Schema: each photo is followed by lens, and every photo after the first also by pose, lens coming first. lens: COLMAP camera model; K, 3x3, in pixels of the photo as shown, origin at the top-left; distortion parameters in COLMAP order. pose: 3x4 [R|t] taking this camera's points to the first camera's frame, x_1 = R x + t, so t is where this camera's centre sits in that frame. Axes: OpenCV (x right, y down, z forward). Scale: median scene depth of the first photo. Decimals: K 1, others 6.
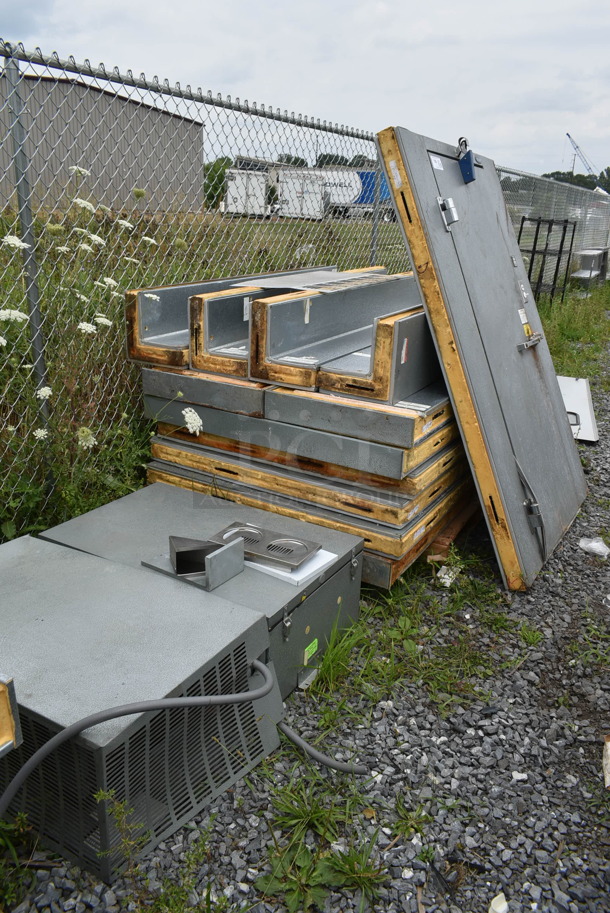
lens RADIAL K [[709.8, 0, 305.0], [0, 709.8, 456.5], [0, 0, 1]] dist [-0.009564, -0.002987]
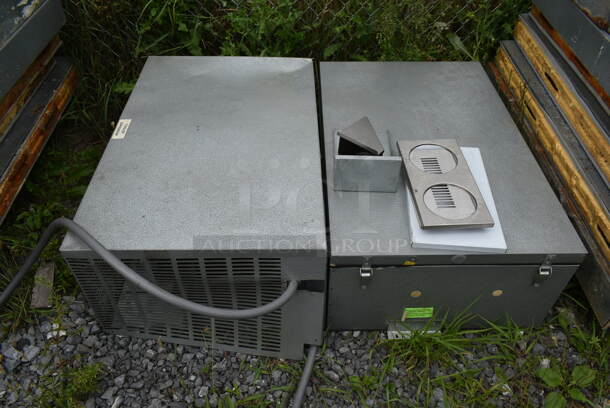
lens RADIAL K [[474.3, 0, 305.0], [0, 474.3, 204.0], [0, 0, 1]] dist [-0.009564, -0.002987]
pose [[0.515400, 0.582408, -0.628621, 0.235715], [-0.275065, 0.807174, 0.522311, -0.100783], [0.811605, -0.096288, 0.576217, 0.608319]]
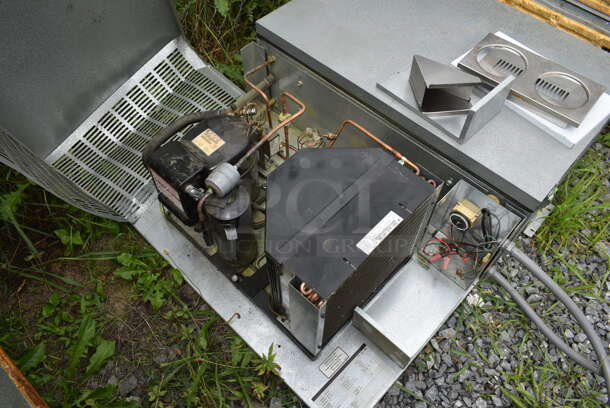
lens RADIAL K [[474.3, 0, 305.0], [0, 474.3, 204.0], [0, 0, 1]] dist [-0.009564, -0.002987]
pose [[0.971887, 0.178229, -0.153853, -0.213314], [-0.051973, 0.799724, 0.598114, -0.072335], [0.229642, -0.573303, 0.786504, 0.482519]]
